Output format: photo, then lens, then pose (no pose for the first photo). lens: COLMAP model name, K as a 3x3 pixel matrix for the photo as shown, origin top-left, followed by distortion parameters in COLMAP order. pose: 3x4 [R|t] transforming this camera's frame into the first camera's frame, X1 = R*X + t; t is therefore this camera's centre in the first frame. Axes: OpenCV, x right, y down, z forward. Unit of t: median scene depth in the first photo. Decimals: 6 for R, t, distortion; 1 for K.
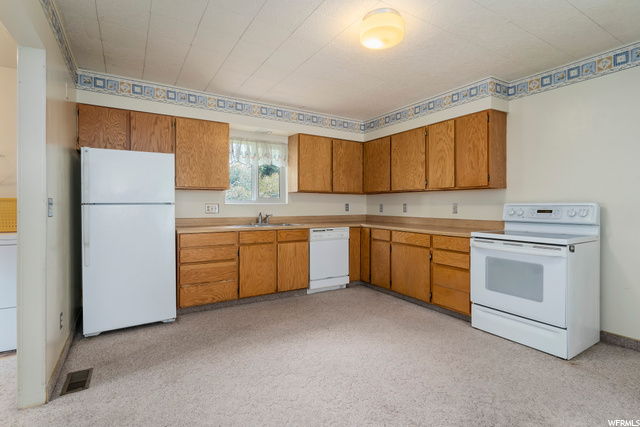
lens RADIAL K [[311.7, 0, 322.0], [0, 311.7, 208.0], [0, 0, 1]] dist [0.003694, 0.001039]
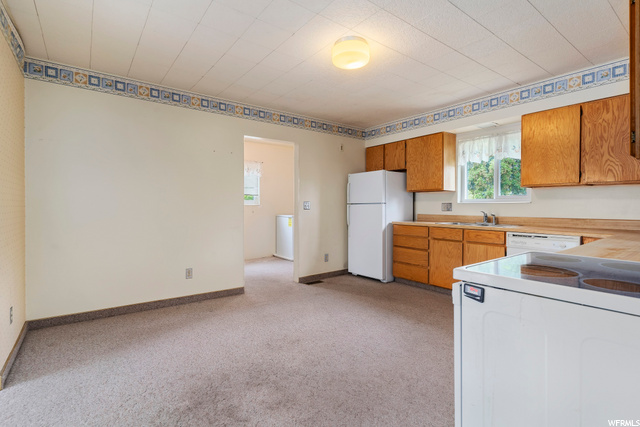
lens RADIAL K [[311.7, 0, 322.0], [0, 311.7, 208.0], [0, 0, 1]] dist [0.003694, 0.001039]
pose [[0.094033, 0.005477, -0.995554, 0.837869], [-0.009871, 0.999941, 0.004568, 0.004848], [0.995520, 0.009398, 0.094081, 0.488976]]
